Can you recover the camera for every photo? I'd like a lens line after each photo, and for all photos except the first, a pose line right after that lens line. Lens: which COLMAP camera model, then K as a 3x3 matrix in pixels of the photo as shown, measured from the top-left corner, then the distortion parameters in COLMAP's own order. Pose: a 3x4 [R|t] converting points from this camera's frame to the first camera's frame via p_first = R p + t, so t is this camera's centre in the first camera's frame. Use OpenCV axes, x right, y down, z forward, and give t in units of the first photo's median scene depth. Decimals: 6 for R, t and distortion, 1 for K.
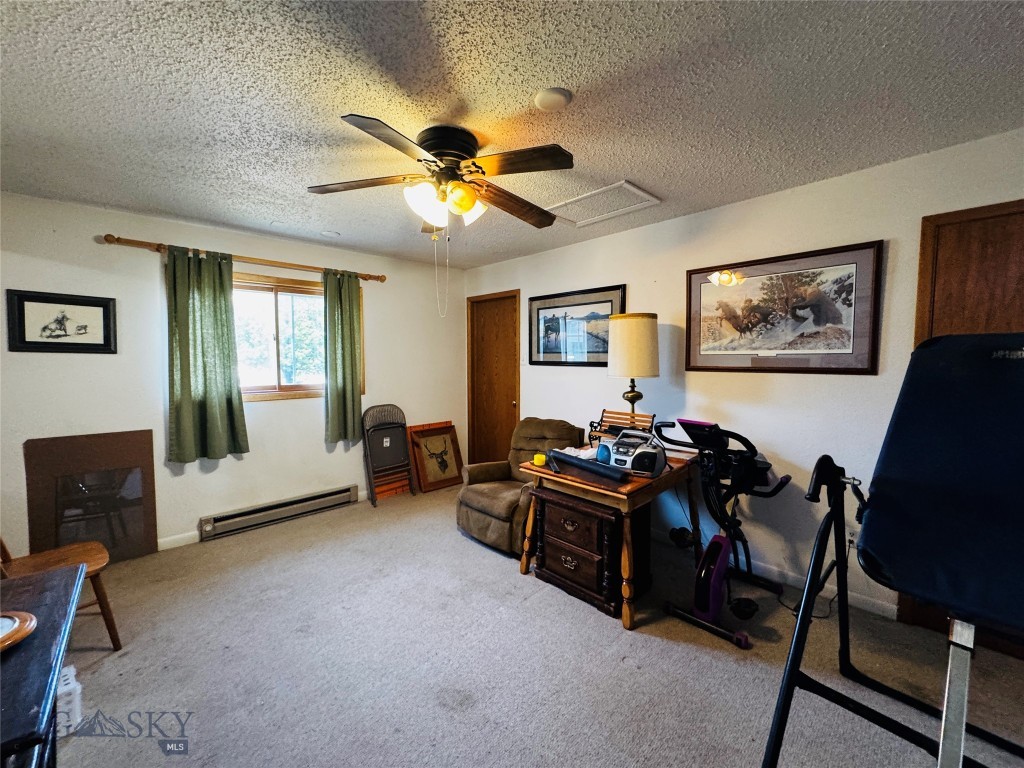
lens RADIAL K [[407.8, 0, 513.9], [0, 407.8, 384.4], [0, 0, 1]] dist [-0.003548, -0.000566]
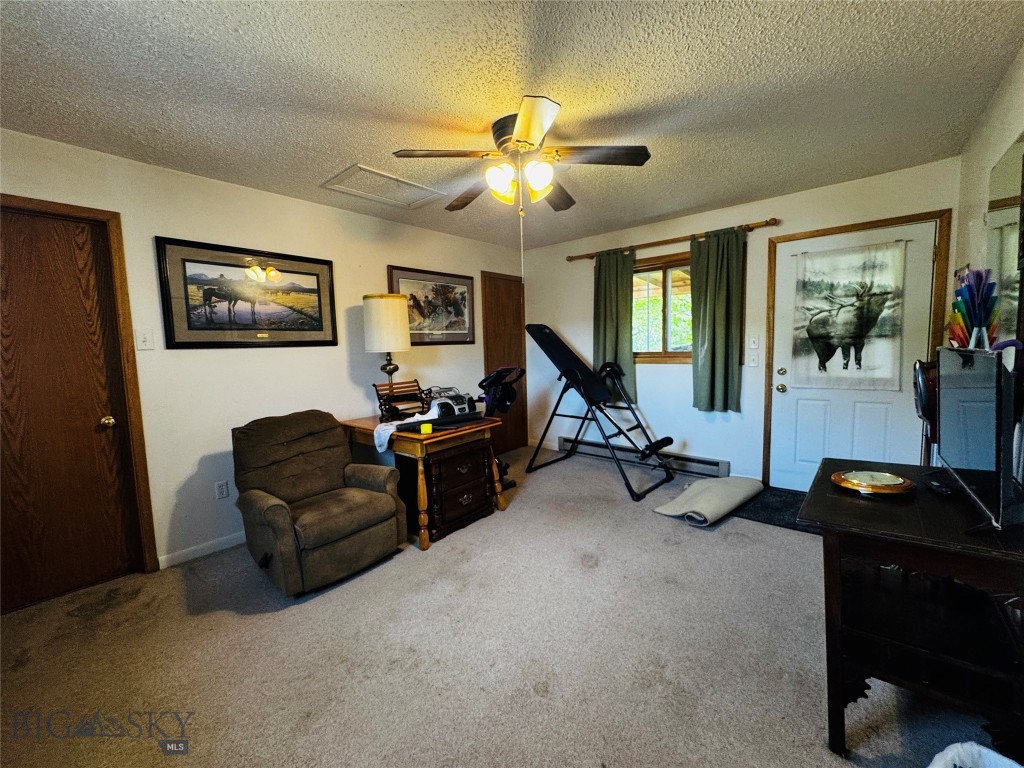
lens RADIAL K [[407.8, 0, 510.6], [0, 407.8, 384.7], [0, 0, 1]] dist [-0.003548, -0.000566]
pose [[-0.098246, -0.091576, 0.990940, -0.959363], [0.101987, 0.989588, 0.101562, -0.008270], [-0.989922, 0.111041, -0.087883, 0.863087]]
